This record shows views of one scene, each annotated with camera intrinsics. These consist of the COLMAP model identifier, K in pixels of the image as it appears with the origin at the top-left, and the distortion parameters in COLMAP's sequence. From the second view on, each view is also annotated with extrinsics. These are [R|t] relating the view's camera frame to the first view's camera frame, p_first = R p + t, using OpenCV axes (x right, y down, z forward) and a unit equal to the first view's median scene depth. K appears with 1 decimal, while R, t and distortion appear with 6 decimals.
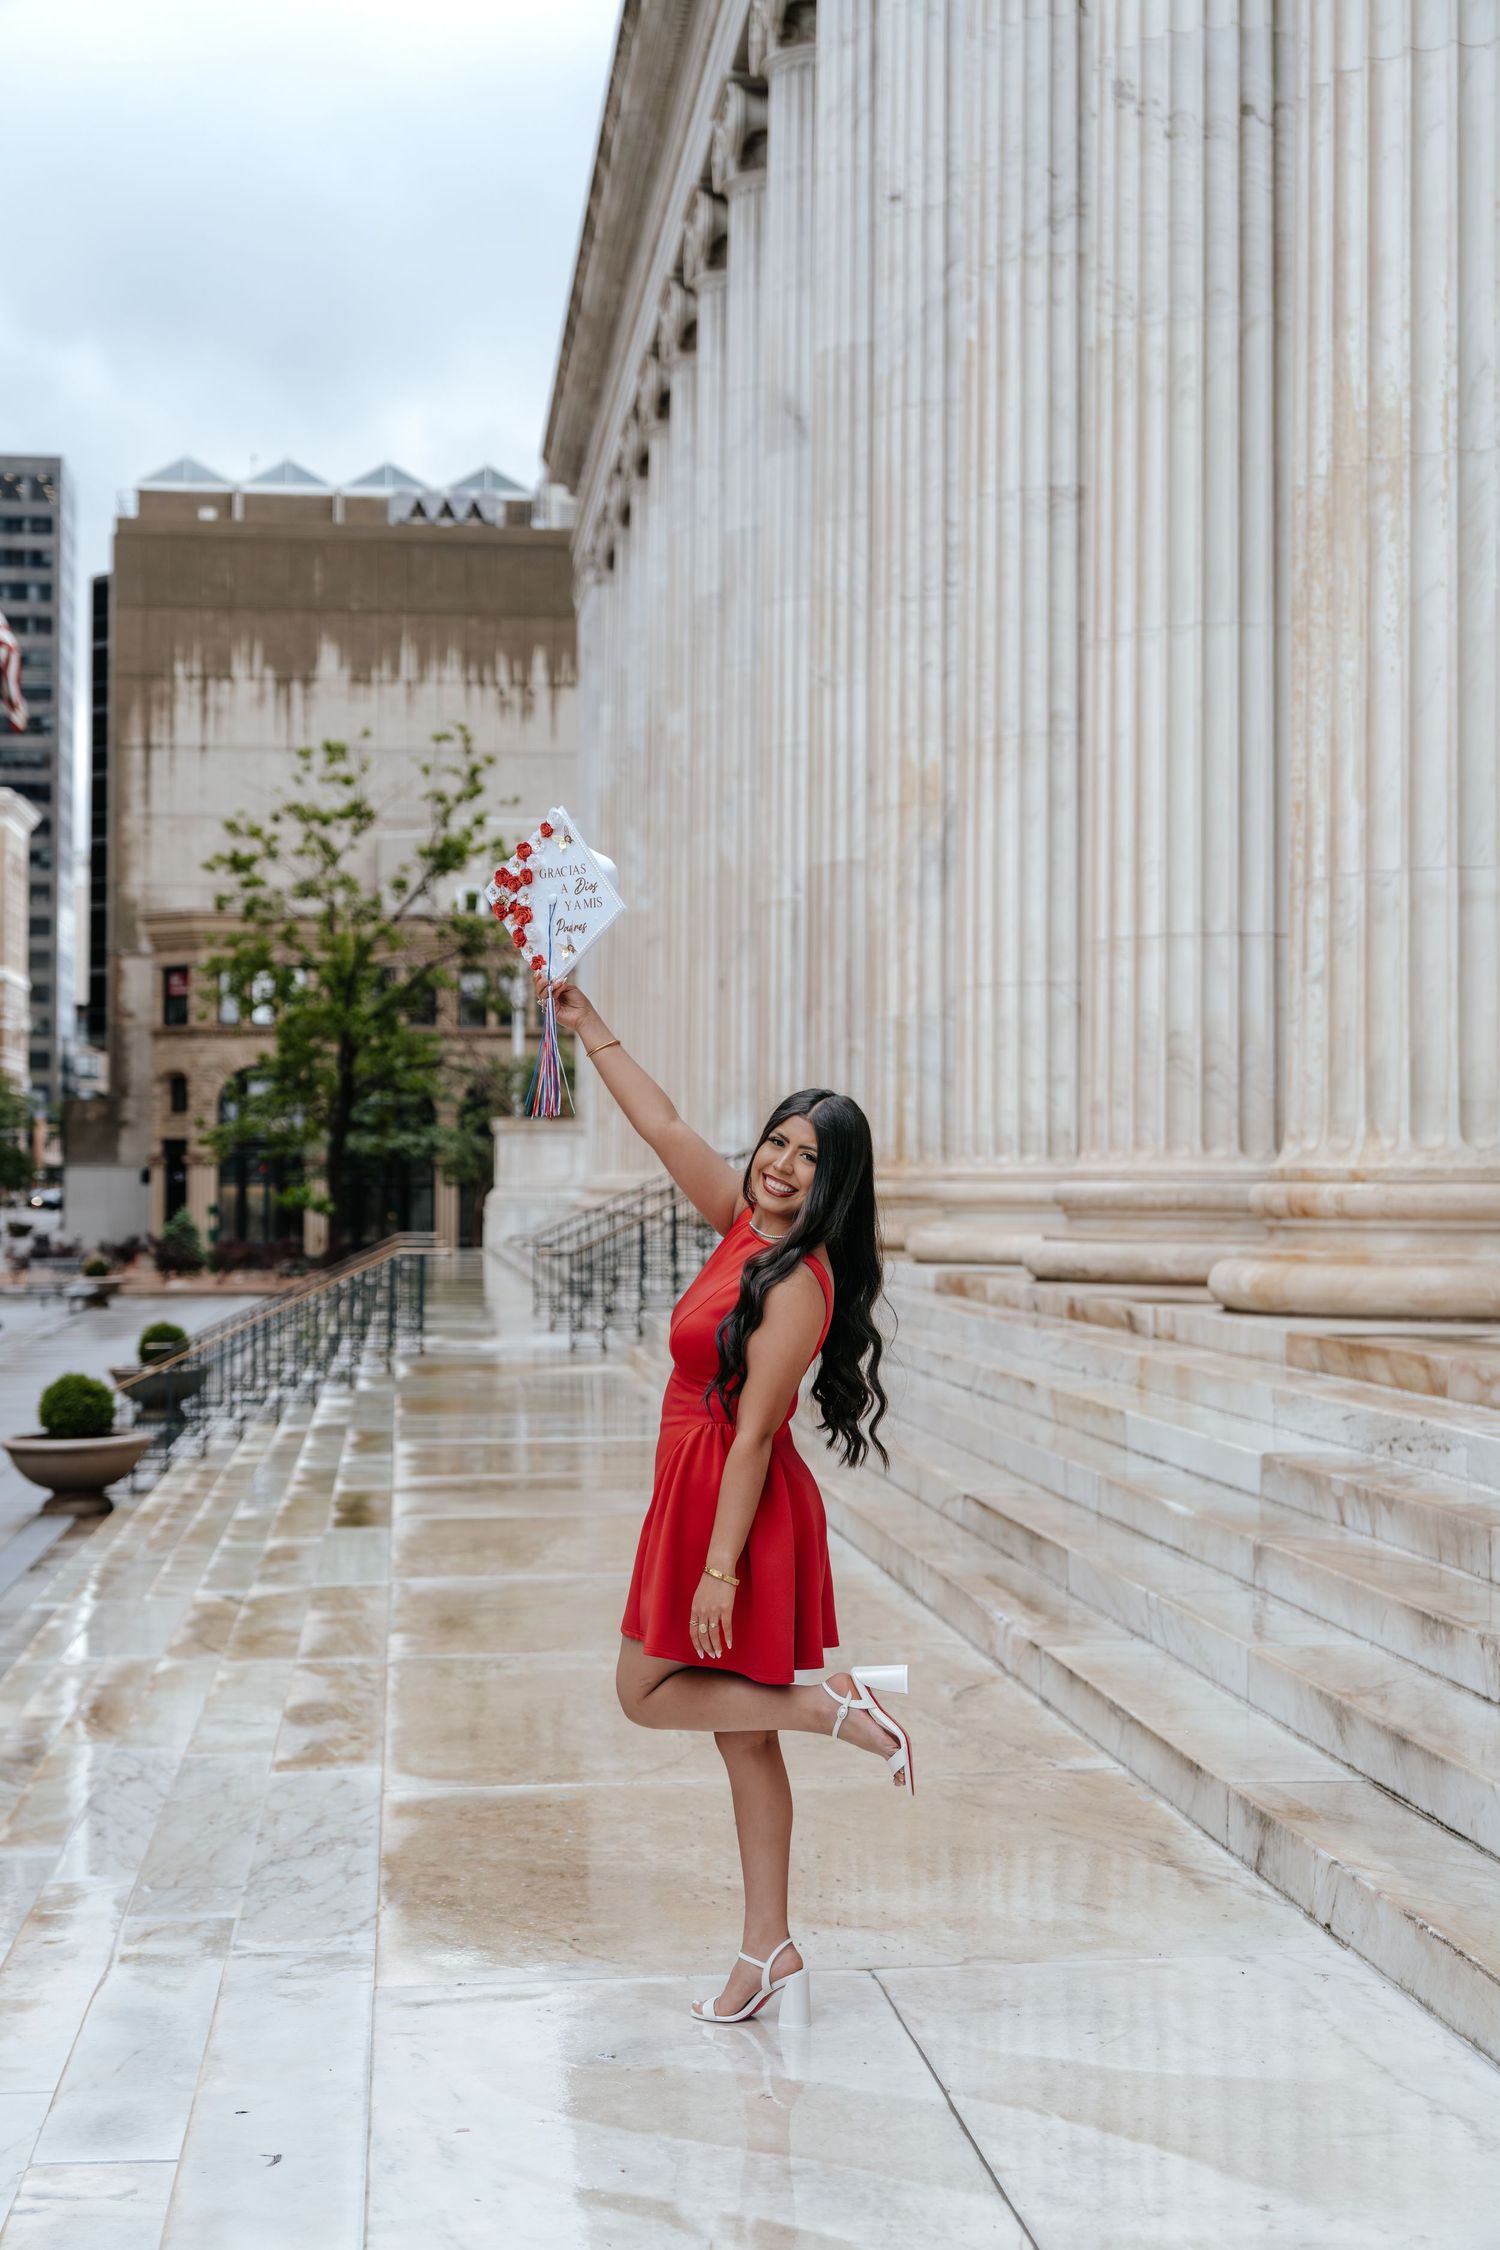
lens RADIAL K [[3114.7, 0, 750.0], [0, 3114.7, 1125.0], [0, 0, 1]] dist [0.006557, 0.030112]
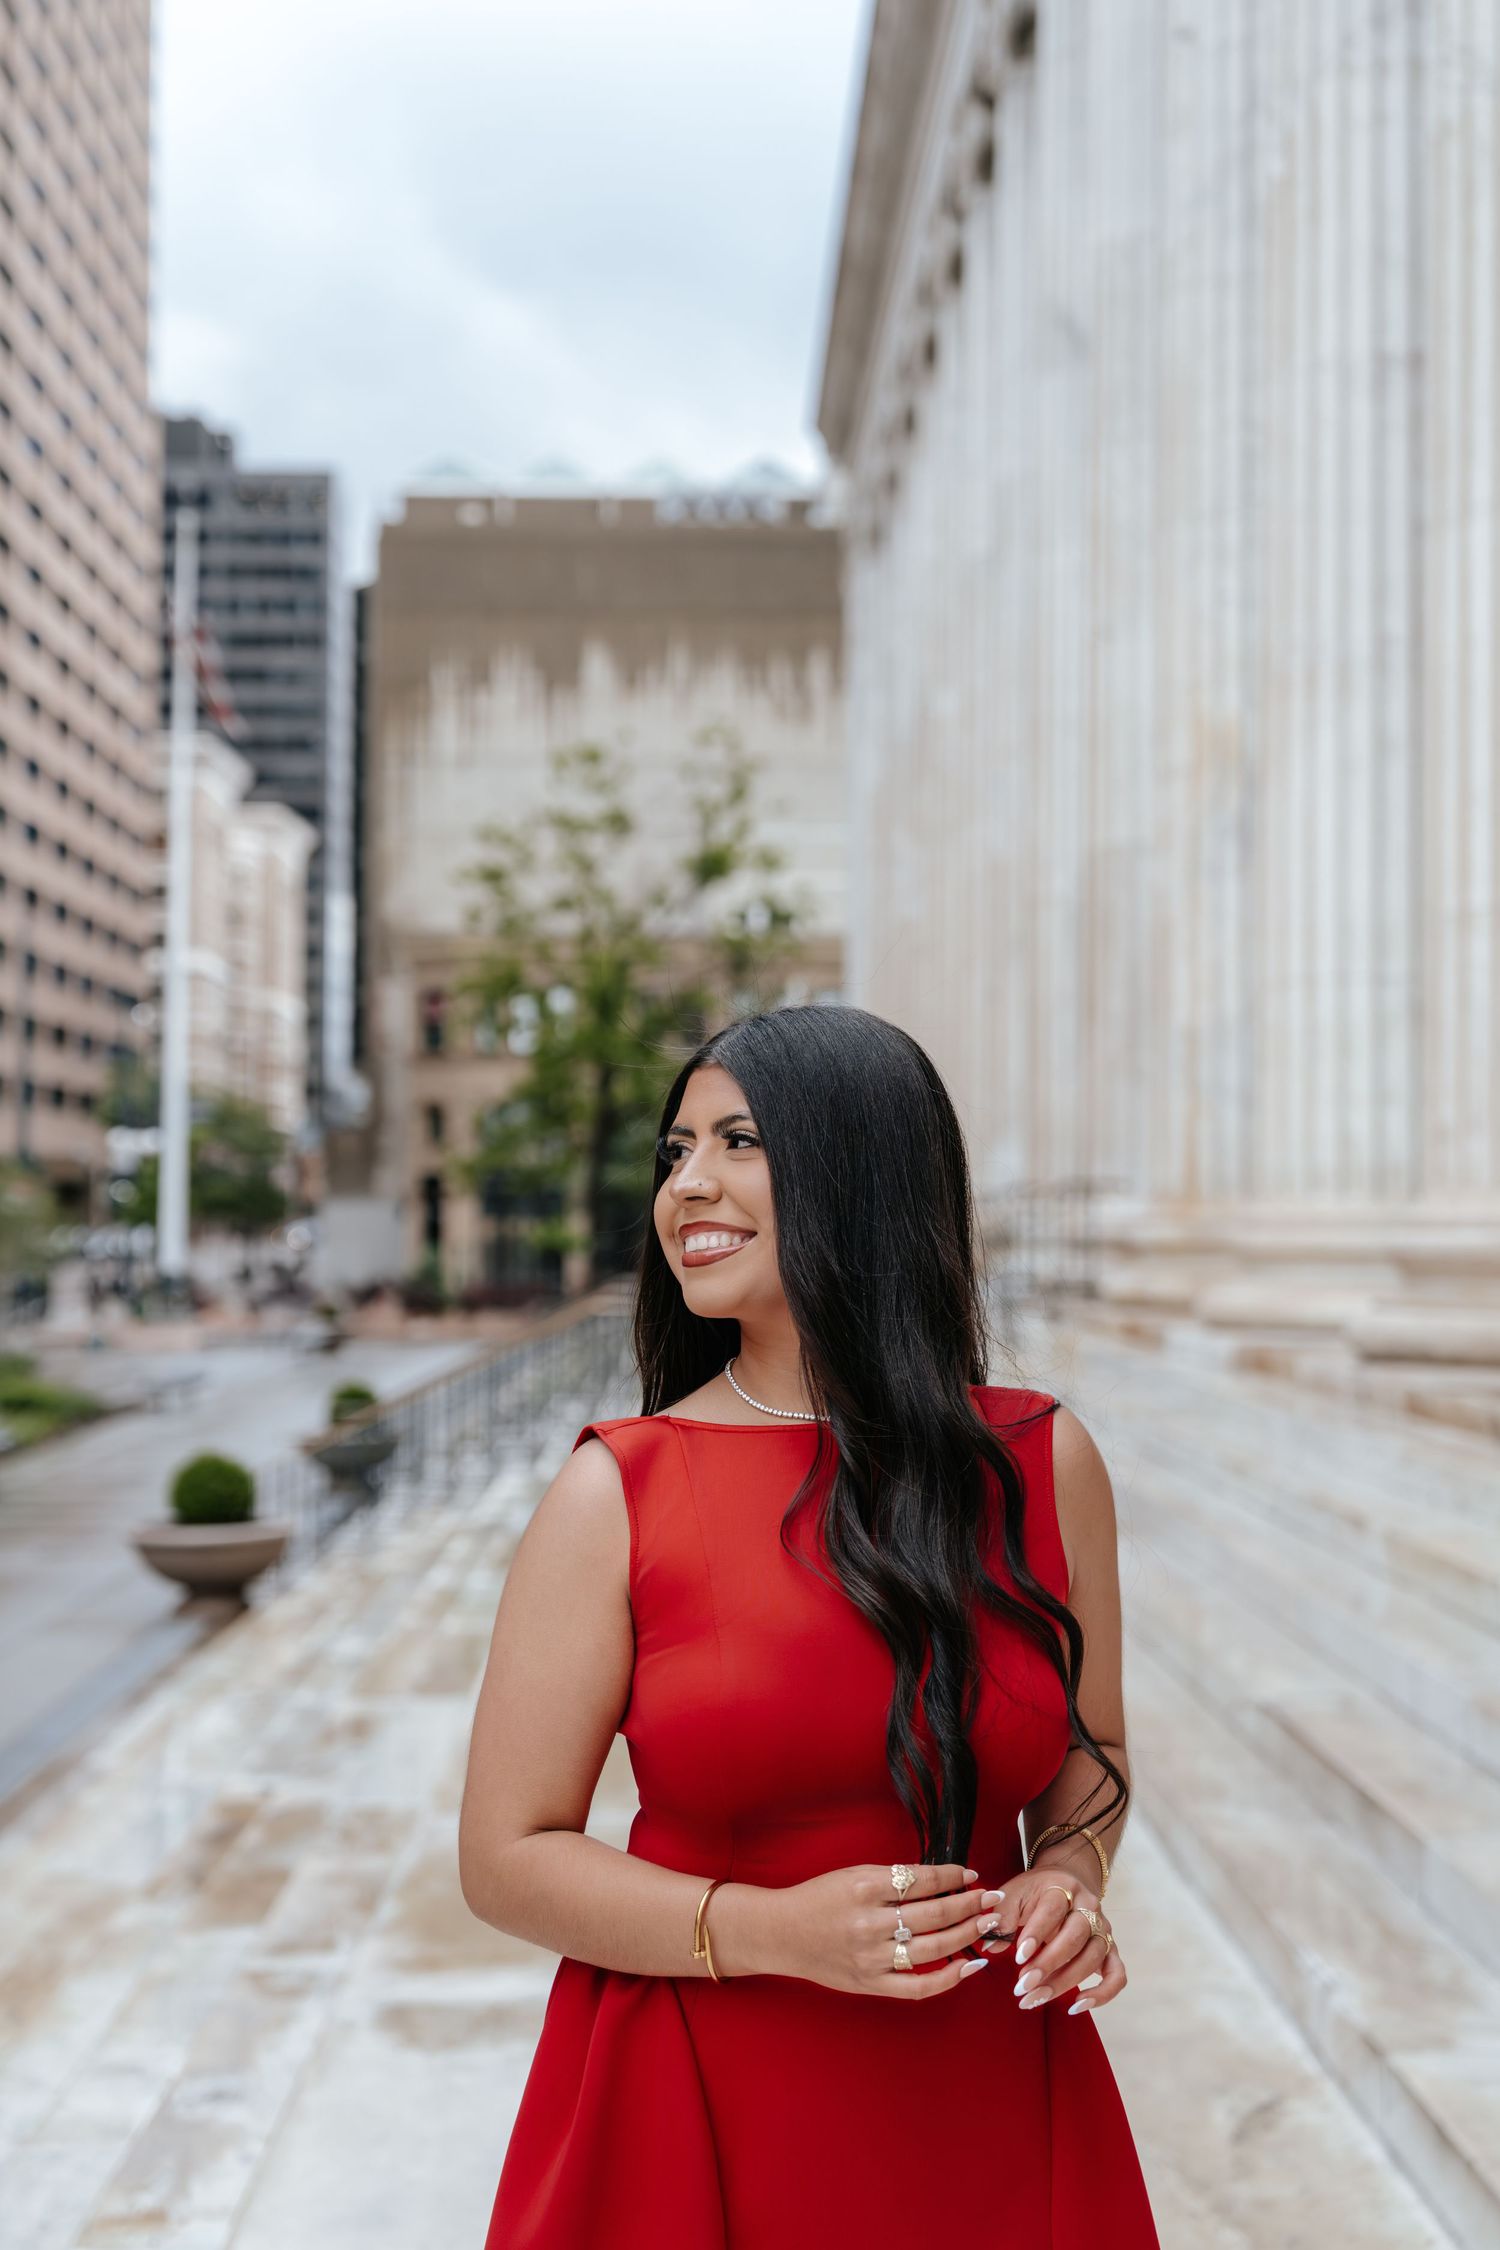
lens RADIAL K [[3244.3, 0, 750.0], [0, 3244.3, 1125.0], [0, 0, 1]] dist [0.004625, -0.000119]
pose [[0.995679, -0.002001, -0.092845, 0.011228], [0.001093, 0.999951, -0.009827, -0.000019], [0.092860, 0.009683, 0.995632, 0.134634]]
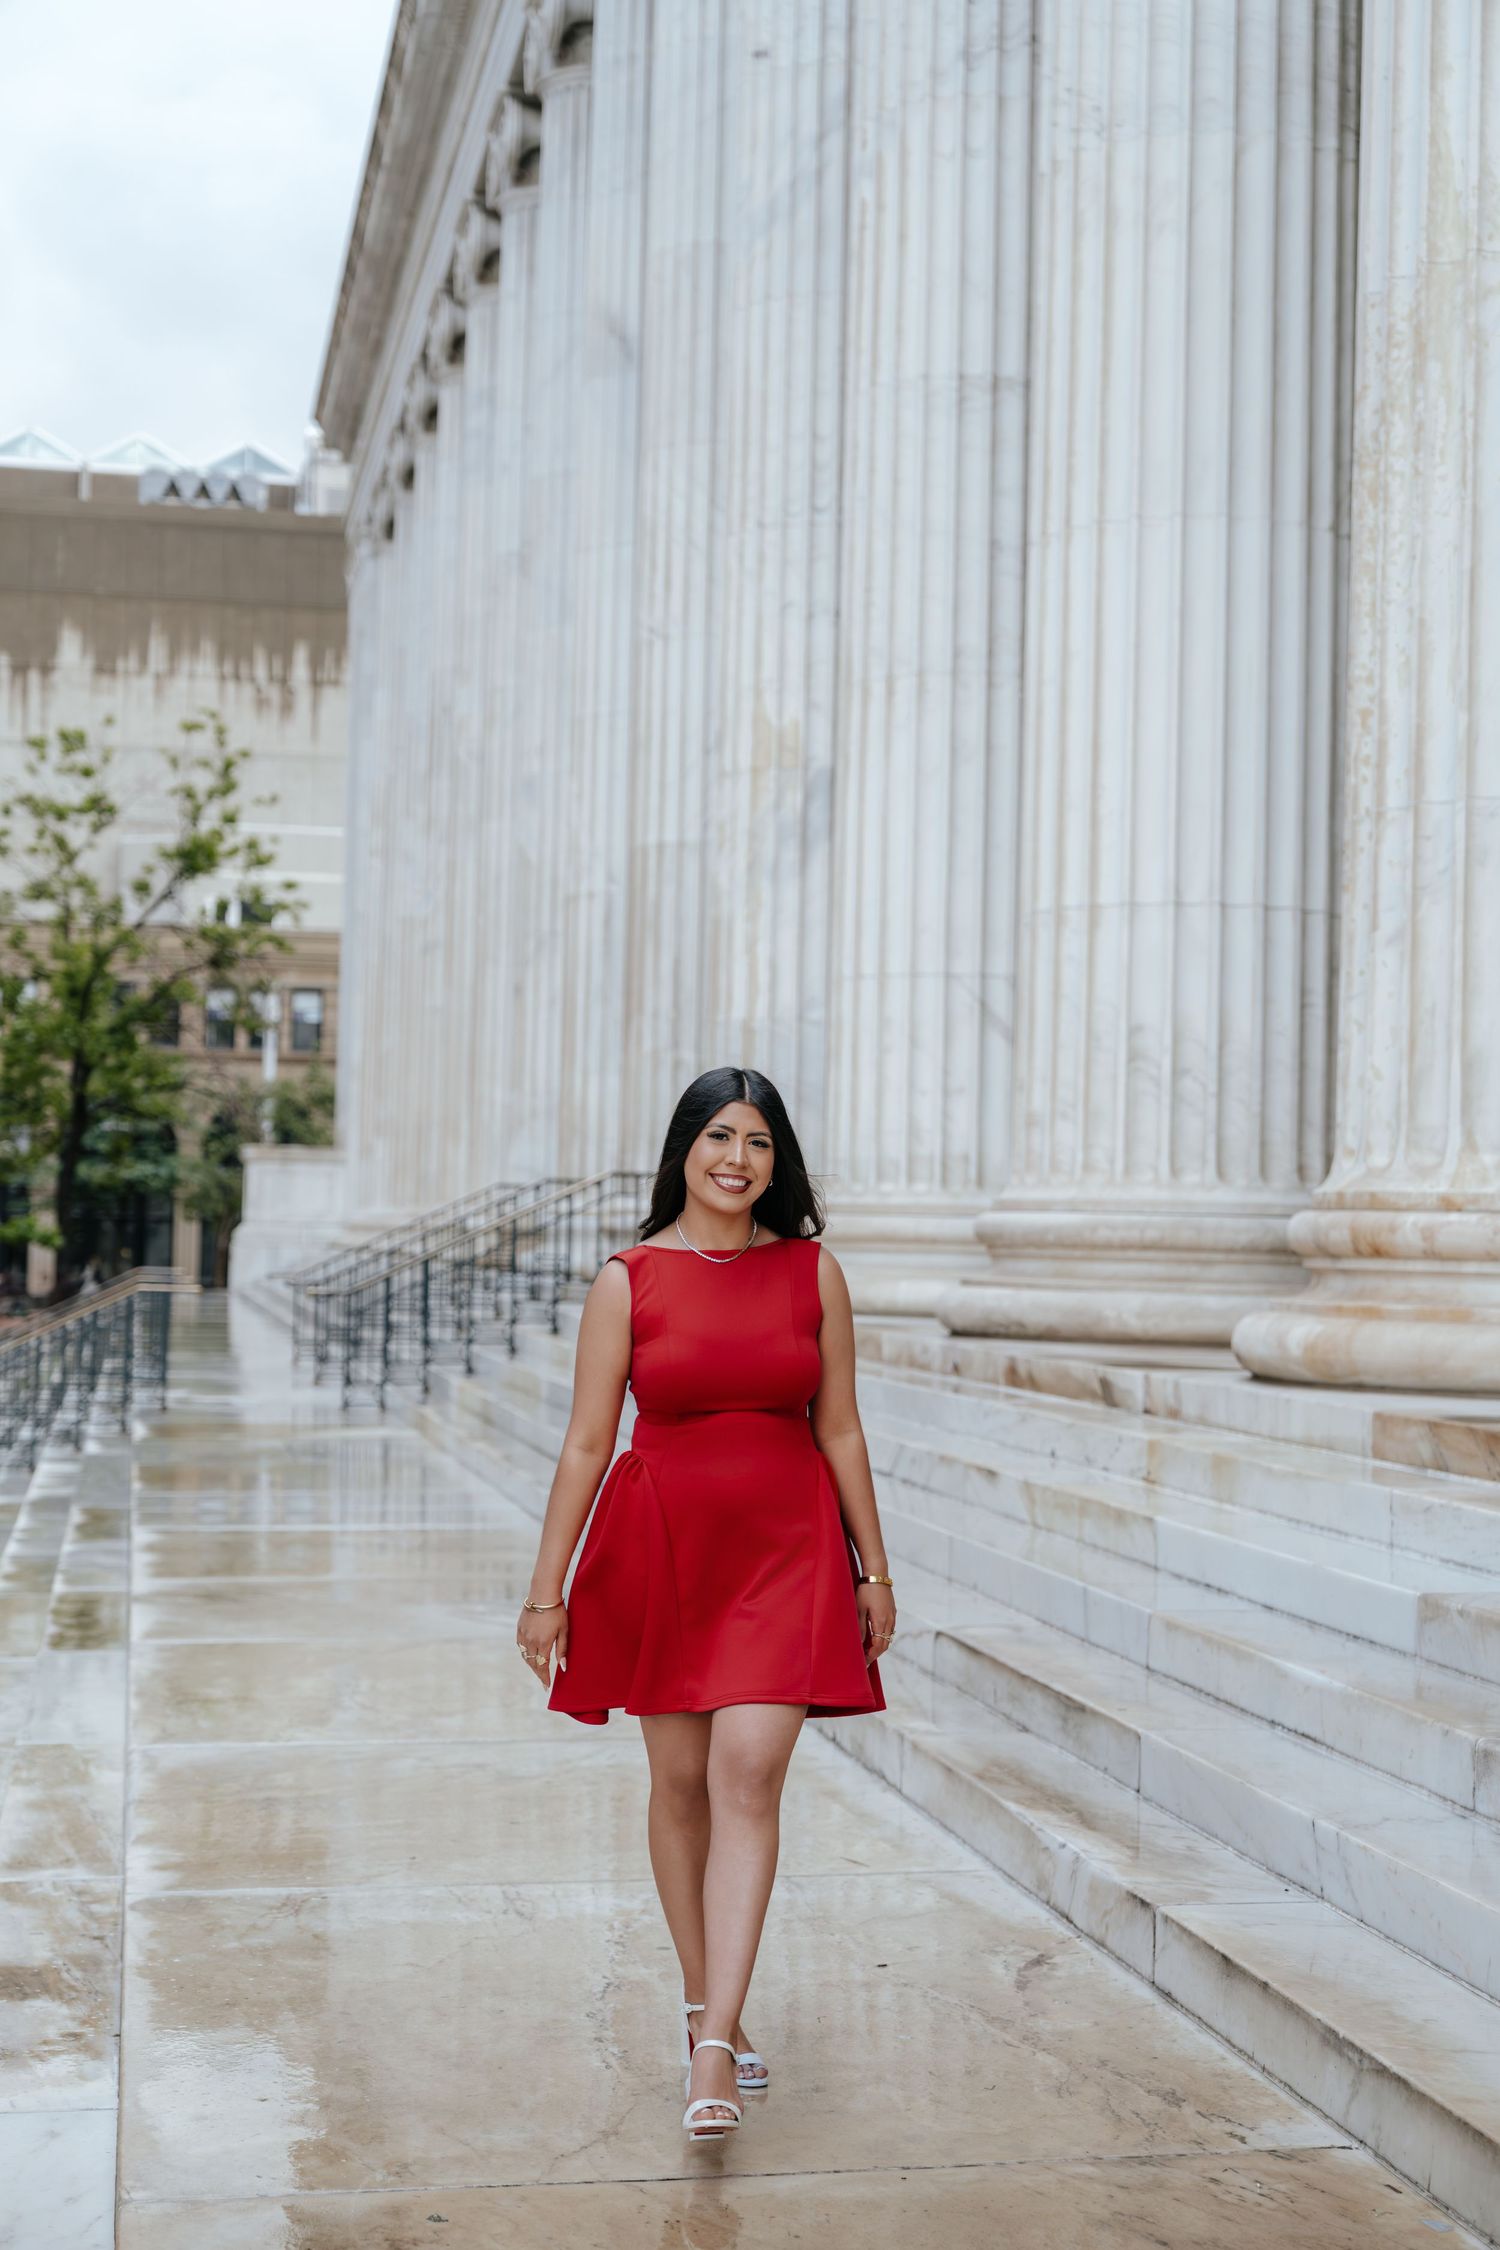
lens RADIAL K [[3267.0, 0, 750.0], [0, 3267.0, 1125.0], [0, 0, 1]] dist [0.023548, -0.024746]
pose [[0.997046, 0.021870, 0.073622, -0.015220], [-0.020885, 0.999682, -0.014122, 0.006125], [-0.073908, 0.012543, 0.997186, 0.115757]]
